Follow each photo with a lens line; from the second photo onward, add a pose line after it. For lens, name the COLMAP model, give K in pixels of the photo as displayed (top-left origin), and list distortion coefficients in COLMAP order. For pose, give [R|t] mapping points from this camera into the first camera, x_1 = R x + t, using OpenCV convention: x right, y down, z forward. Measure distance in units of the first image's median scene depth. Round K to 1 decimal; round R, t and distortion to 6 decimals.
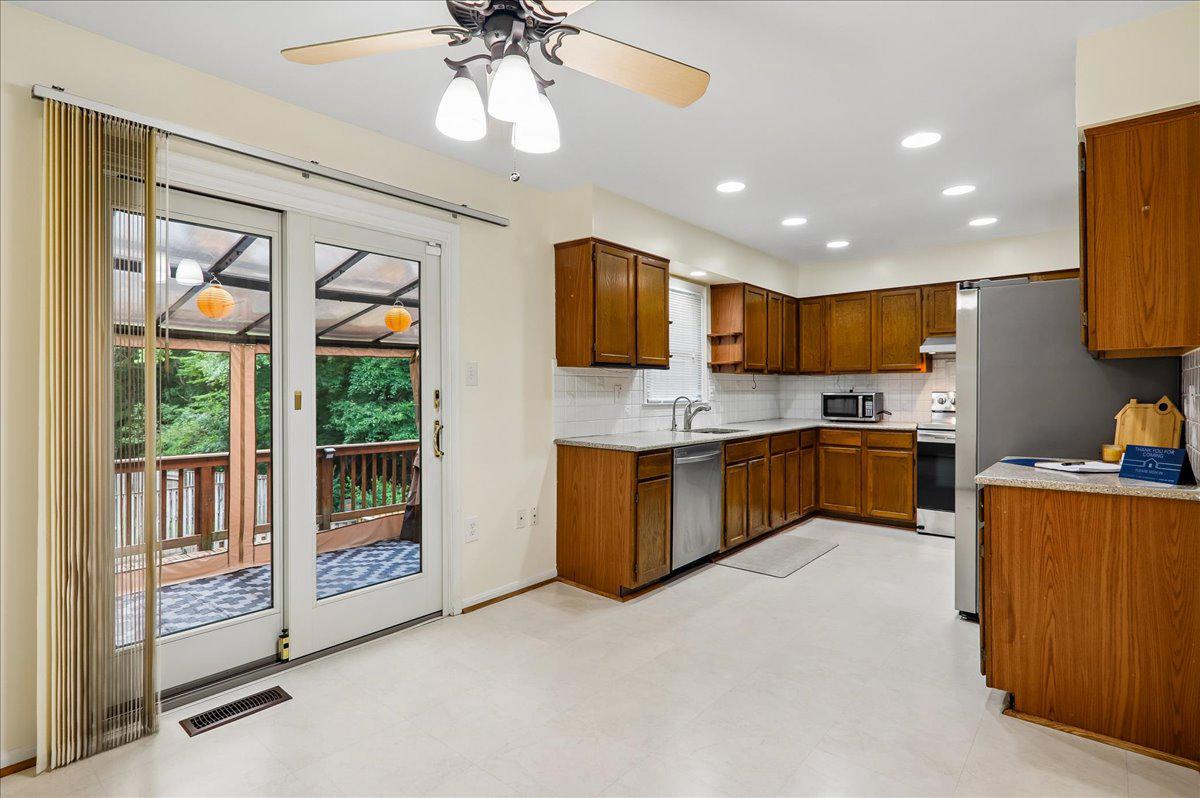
lens RADIAL K [[591.2, 0, 598.8], [0, 591.2, 393.1], [0, 0, 1]] dist [-0.005398, -0.000397]
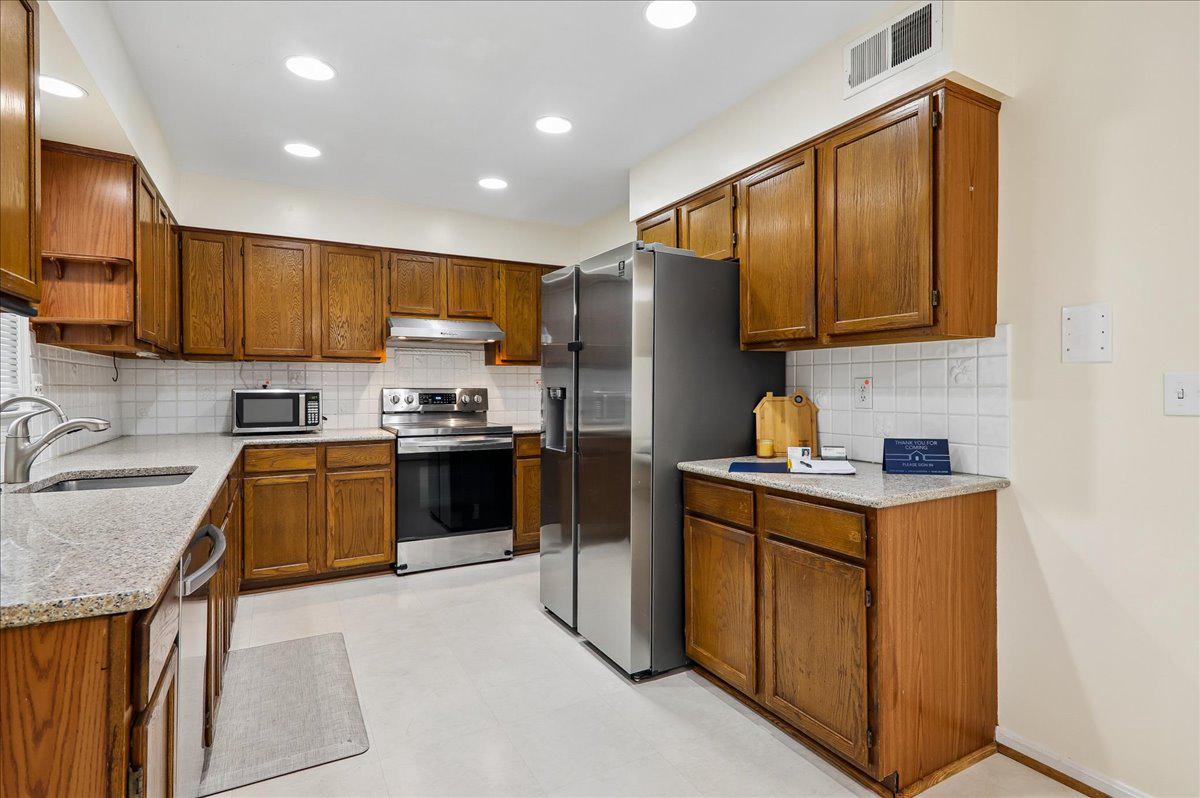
lens RADIAL K [[591.2, 0, 602.7], [0, 591.2, 393.2], [0, 0, 1]] dist [-0.005398, -0.000397]
pose [[0.352553, -0.004645, 0.935780, -0.066083], [0.005308, 0.999982, 0.002964, 0.003862], [-0.935777, 0.003922, 0.352572, 0.466813]]
